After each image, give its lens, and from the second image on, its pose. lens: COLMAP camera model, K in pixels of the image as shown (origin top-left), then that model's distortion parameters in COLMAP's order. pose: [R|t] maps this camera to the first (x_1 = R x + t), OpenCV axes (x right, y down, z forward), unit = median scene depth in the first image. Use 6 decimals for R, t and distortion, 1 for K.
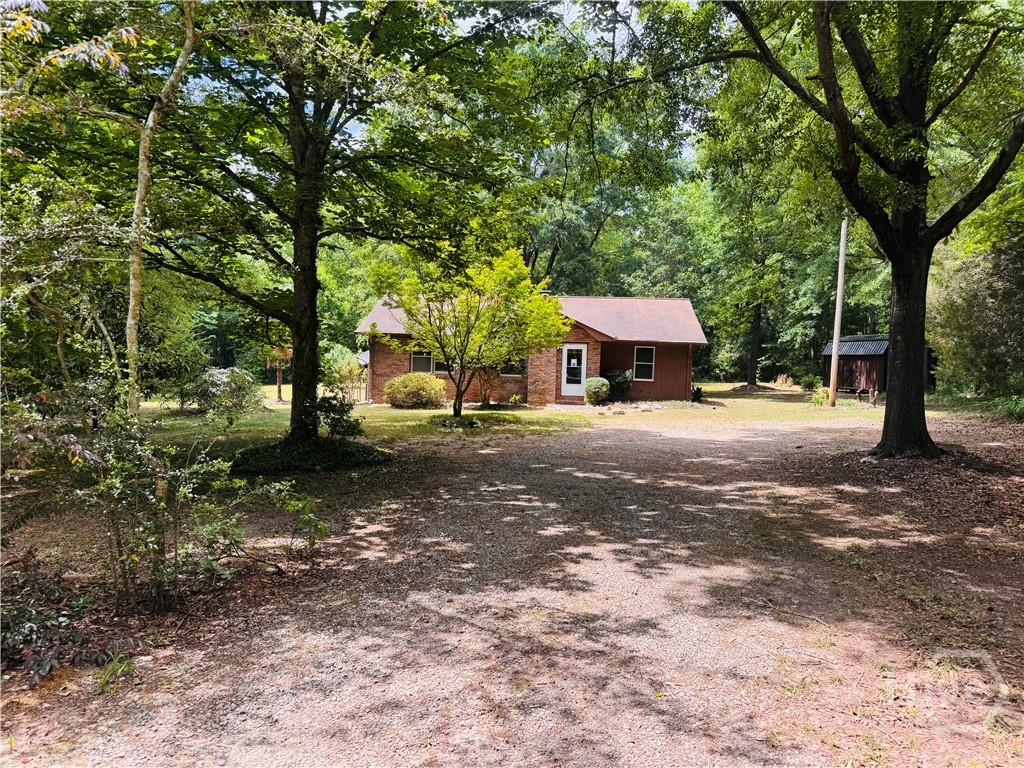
lens RADIAL K [[712.0, 0, 511.0], [0, 712.0, 388.2], [0, 0, 1]] dist [0.010066, 0.000515]
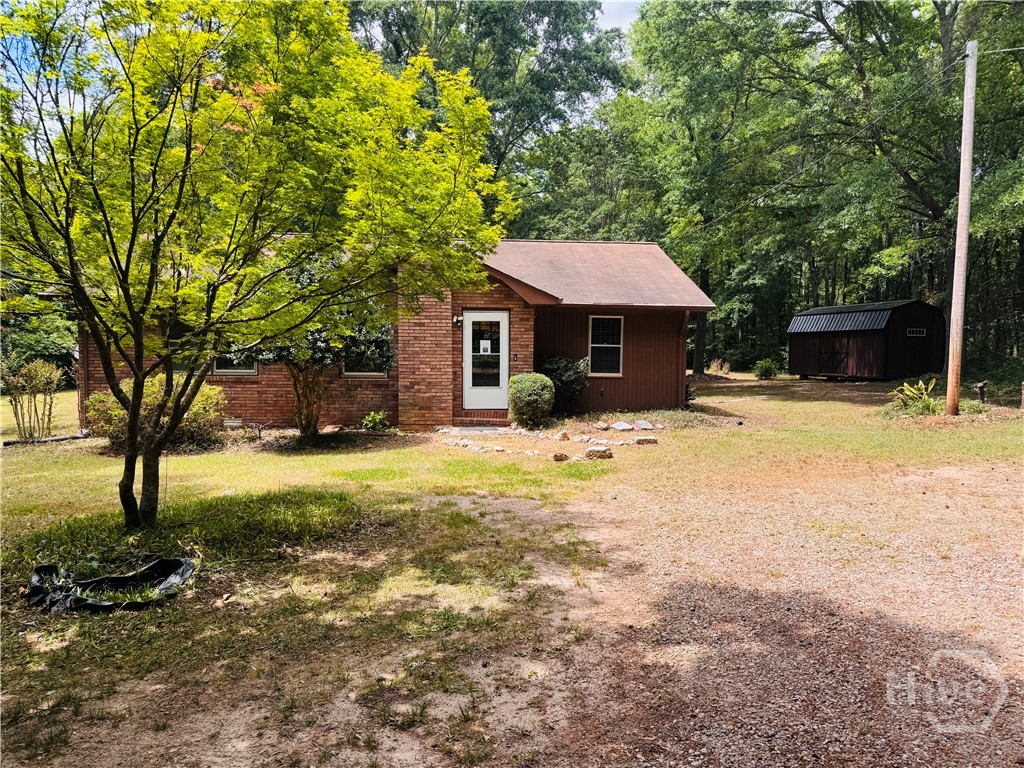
lens RADIAL K [[712.0, 0, 510.8], [0, 712.0, 381.6], [0, 0, 1]] dist [0.010066, 0.000515]
pose [[0.987478, -0.030129, 0.154854, 0.023825], [0.029342, 0.999542, 0.007369, -0.013020], [-0.155006, -0.002733, 0.987910, 0.469114]]
